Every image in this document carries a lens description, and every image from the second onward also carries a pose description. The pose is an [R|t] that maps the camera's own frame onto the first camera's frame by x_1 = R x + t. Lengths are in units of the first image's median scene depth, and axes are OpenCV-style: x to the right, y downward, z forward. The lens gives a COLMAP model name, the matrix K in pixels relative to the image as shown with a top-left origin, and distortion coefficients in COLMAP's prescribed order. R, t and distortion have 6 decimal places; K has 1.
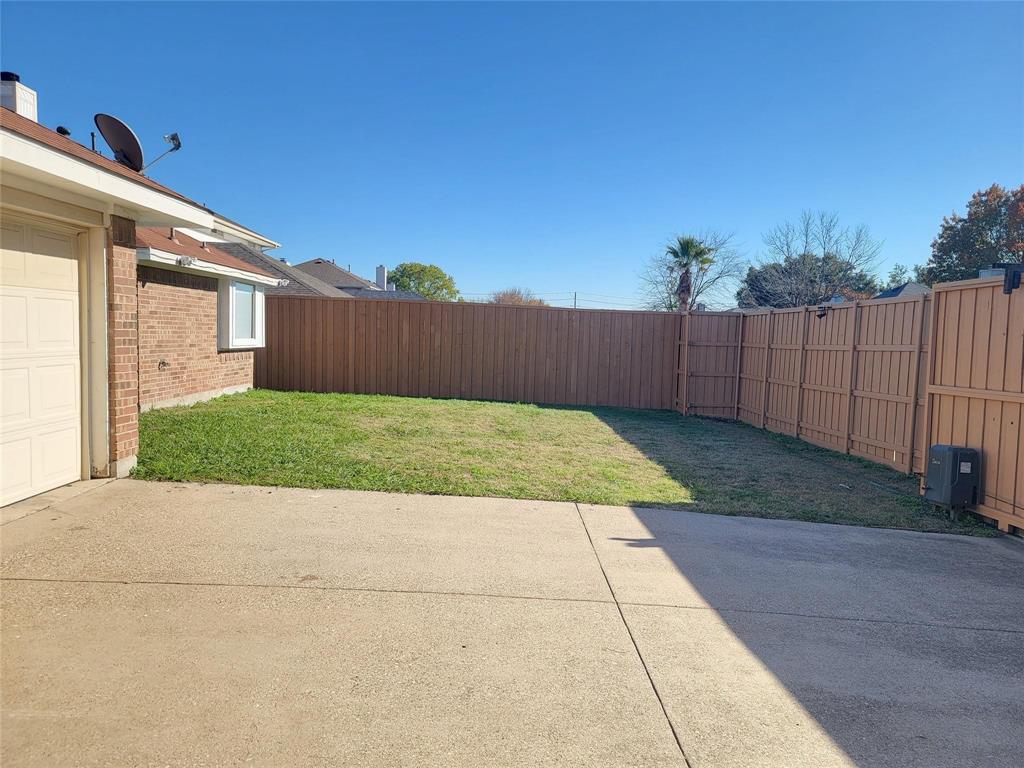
lens RADIAL K [[713.9, 0, 512.1], [0, 713.9, 385.2], [0, 0, 1]] dist [0.042943, -0.006506]
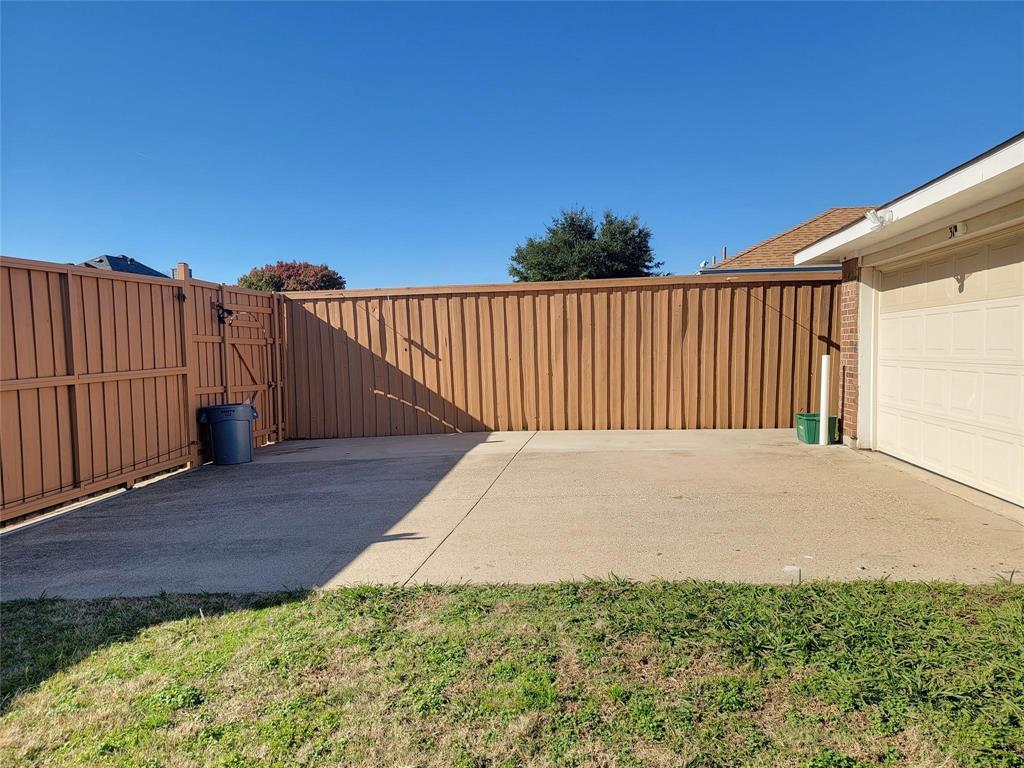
lens RADIAL K [[713.9, 0, 513.7], [0, 713.9, 388.7], [0, 0, 1]] dist [0.042943, -0.006506]
pose [[-0.987716, -0.029897, 0.153372, -0.124760], [-0.008230, 0.990117, 0.140003, -0.123176], [-0.156042, 0.137021, -0.978201, 1.890917]]
